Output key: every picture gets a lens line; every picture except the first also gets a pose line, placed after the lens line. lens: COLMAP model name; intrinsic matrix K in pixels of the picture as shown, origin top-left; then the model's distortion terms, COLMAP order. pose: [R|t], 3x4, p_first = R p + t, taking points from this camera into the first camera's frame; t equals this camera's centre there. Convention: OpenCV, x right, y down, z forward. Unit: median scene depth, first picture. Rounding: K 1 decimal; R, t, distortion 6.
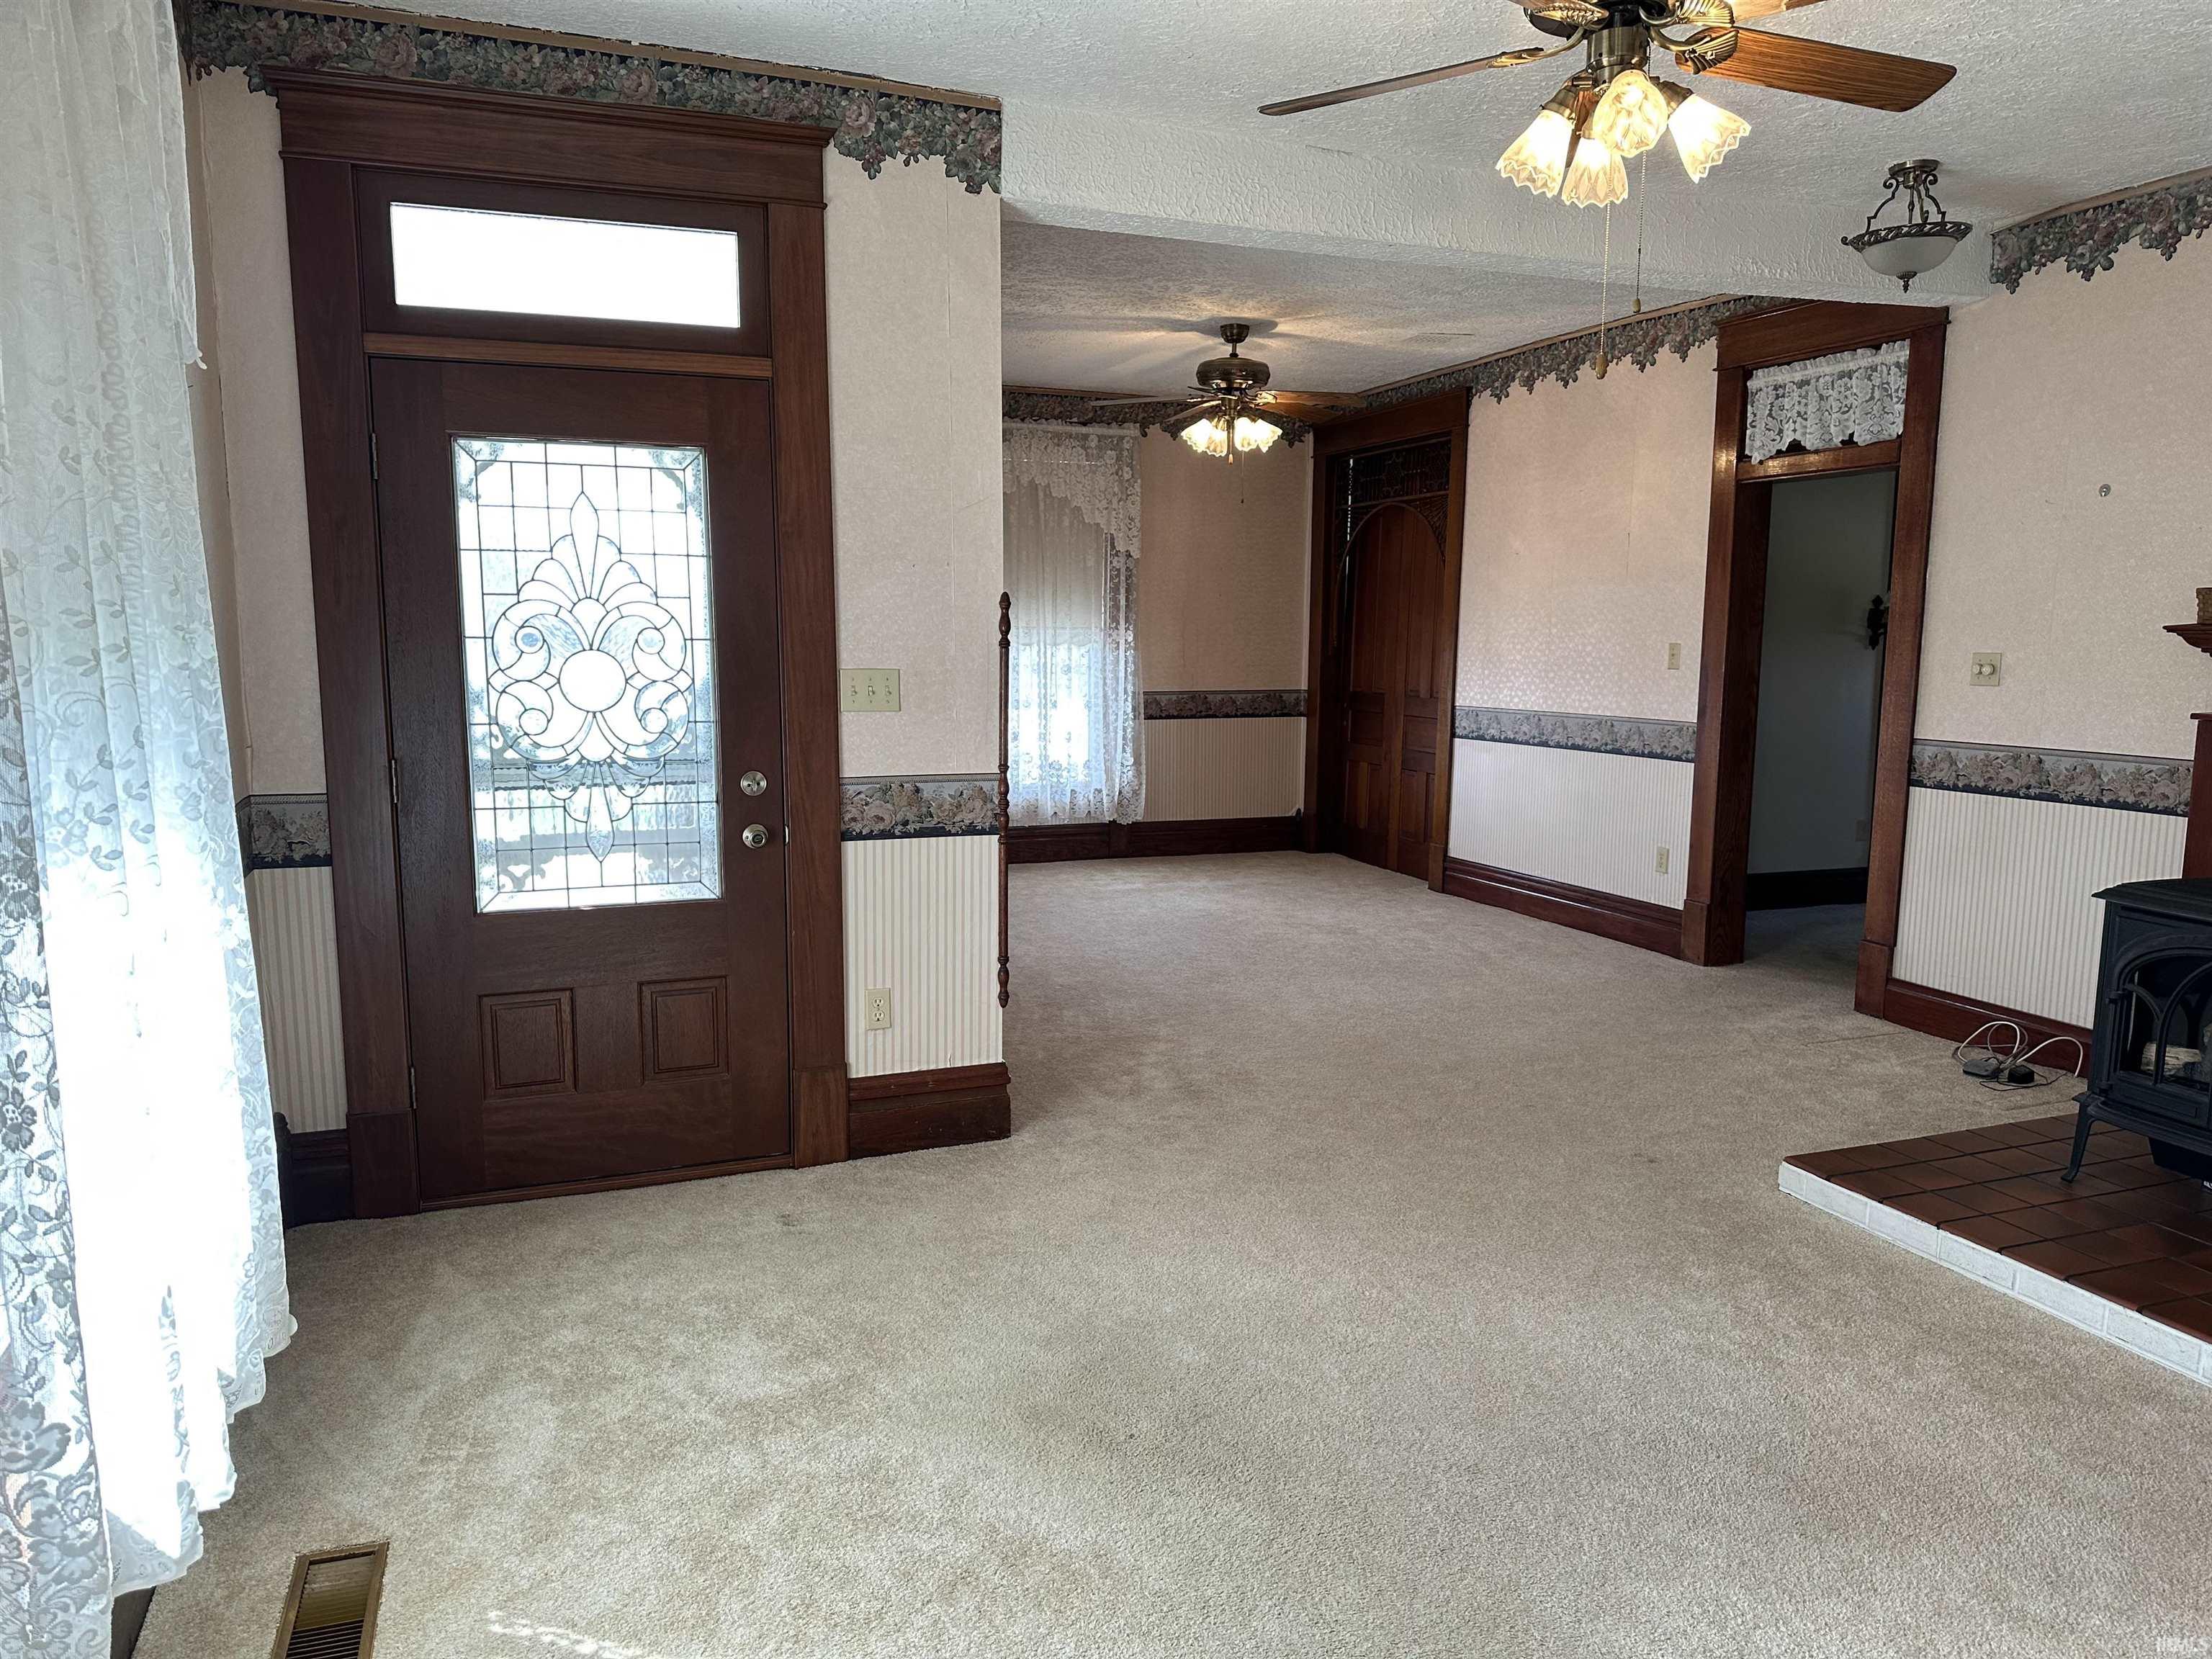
lens RADIAL K [[1547.7, 0, 1112.6], [0, 1547.7, 837.4], [0, 0, 1]] dist [0.058161, -0.064723]
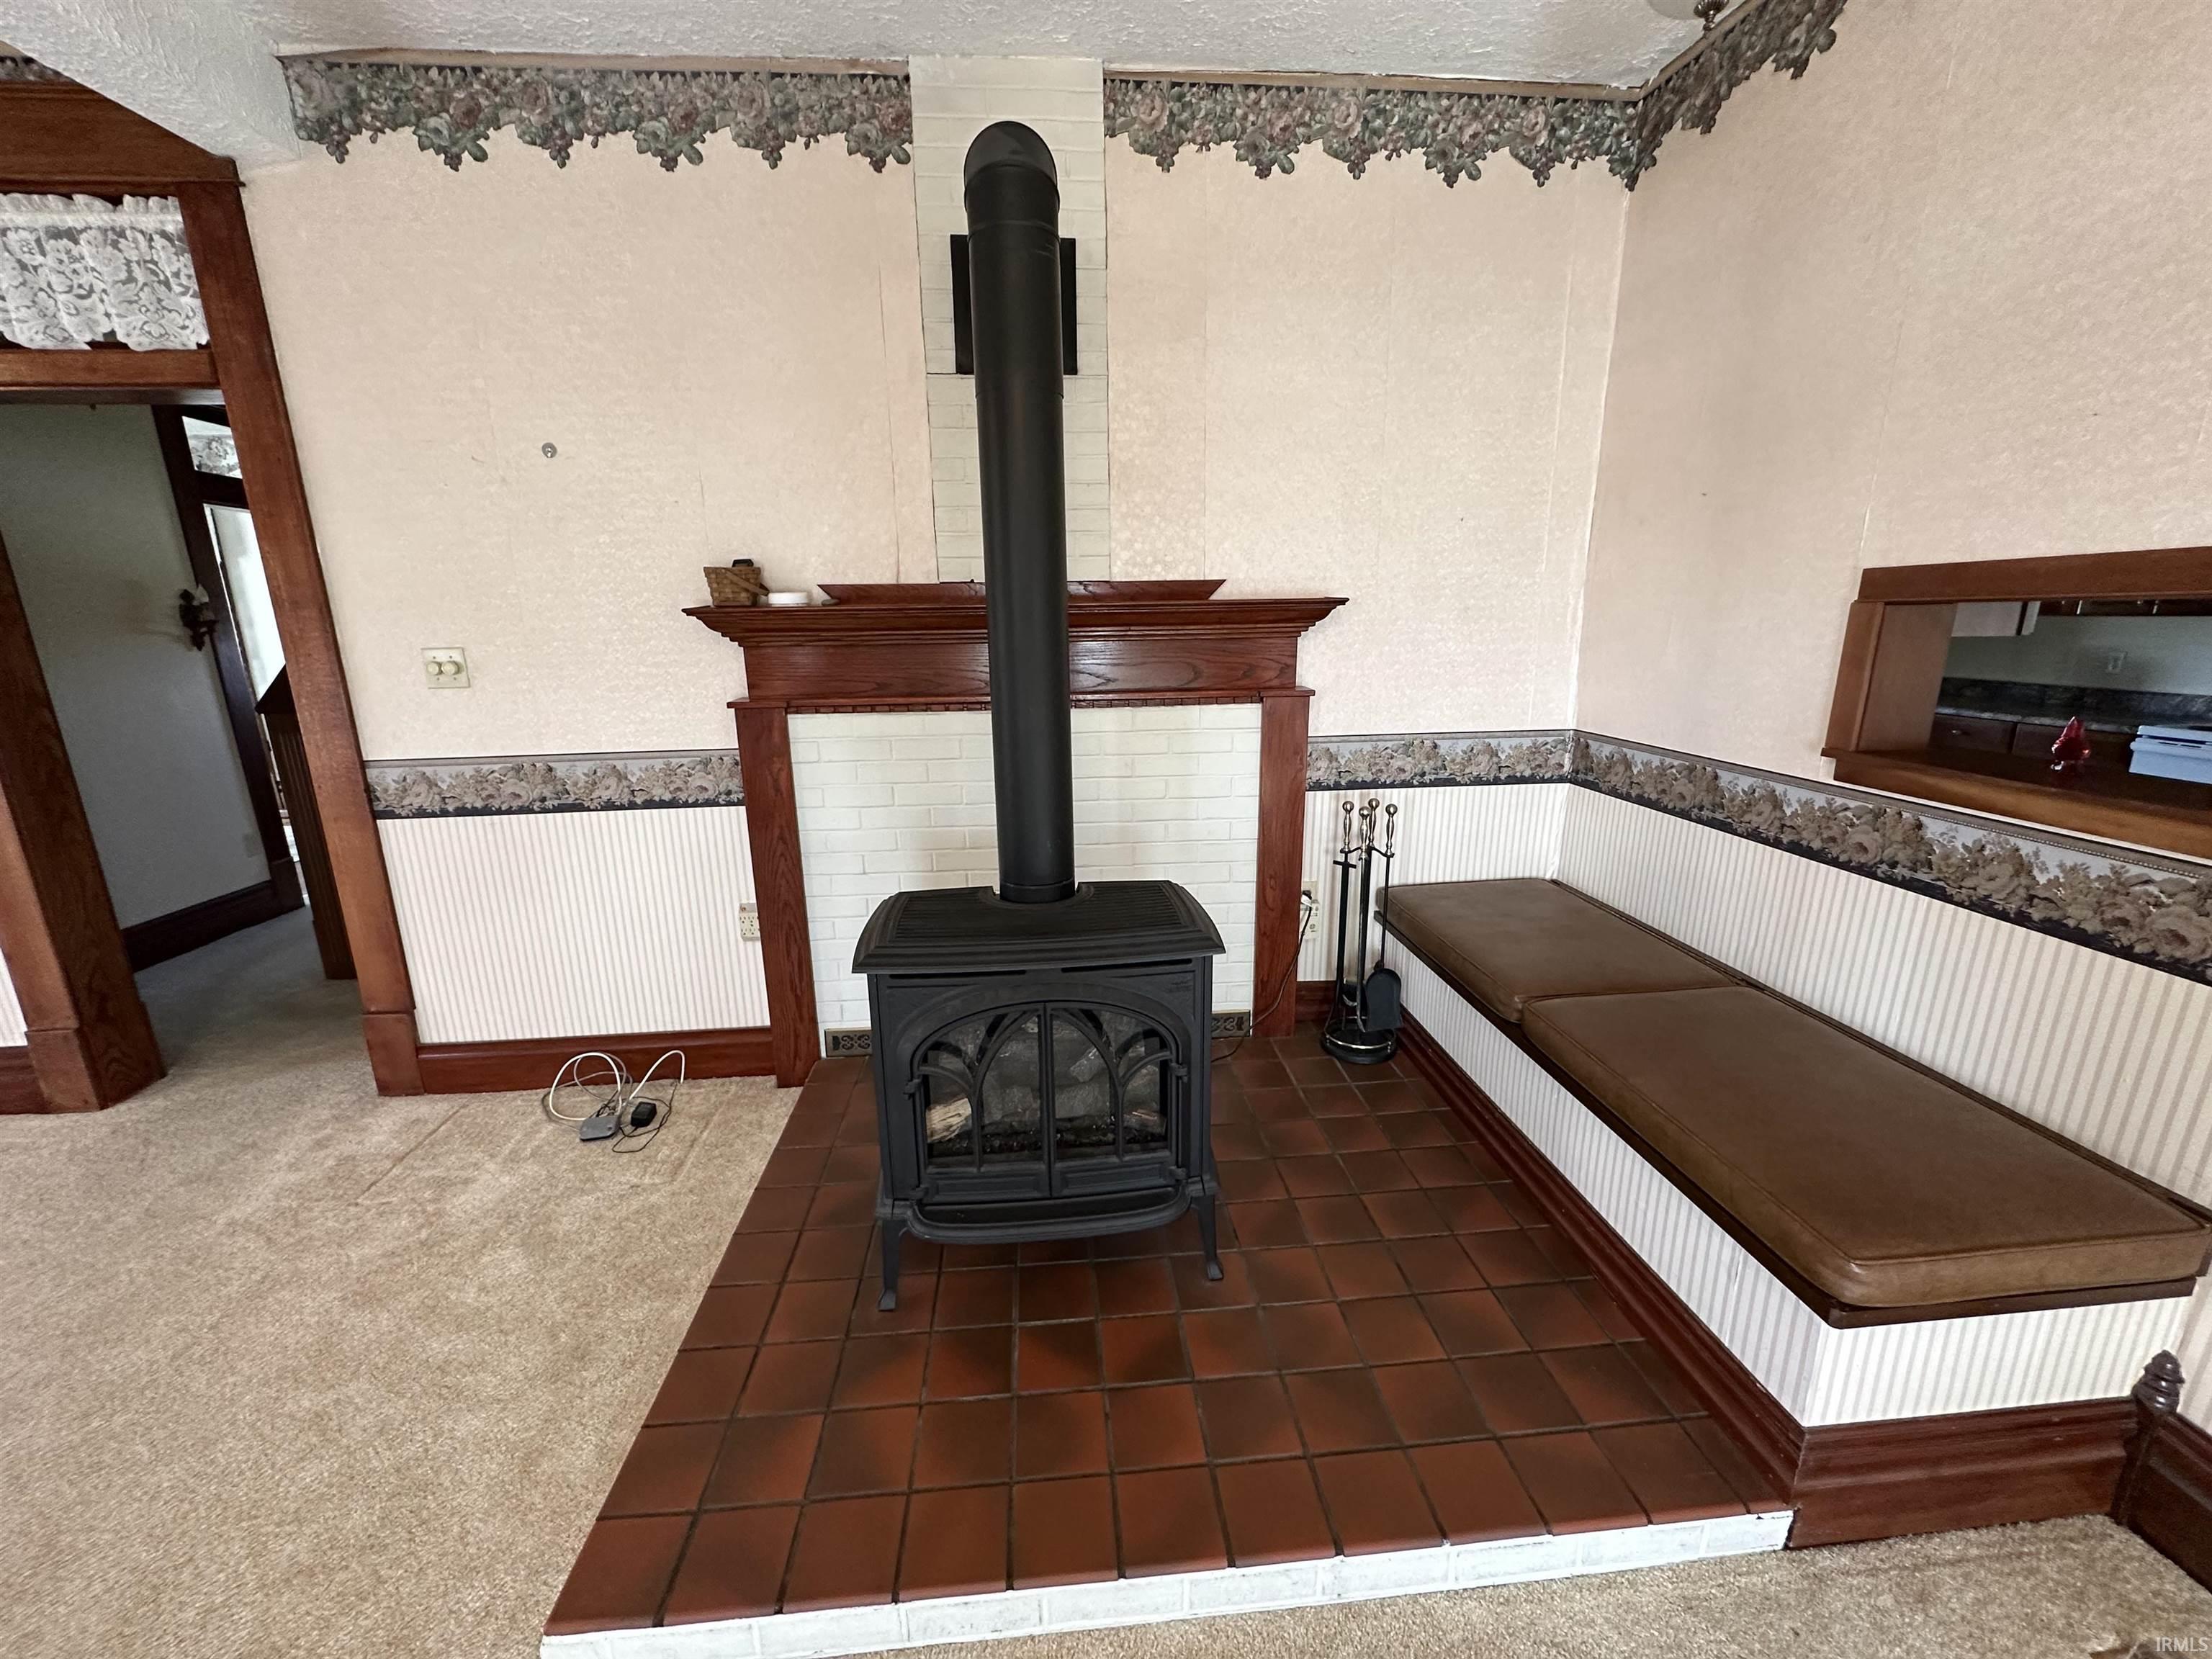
lens RADIAL K [[883.7, 0, 1112.5], [0, 883.7, 826.4], [0, 0, 1]] dist [-0.000963, 0.000210]
pose [[0.279853, -0.235708, 0.930658, 0.201112], [0.151012, 0.968132, 0.199789, -0.065714], [-0.948091, 0.084629, 0.306530, 0.524823]]
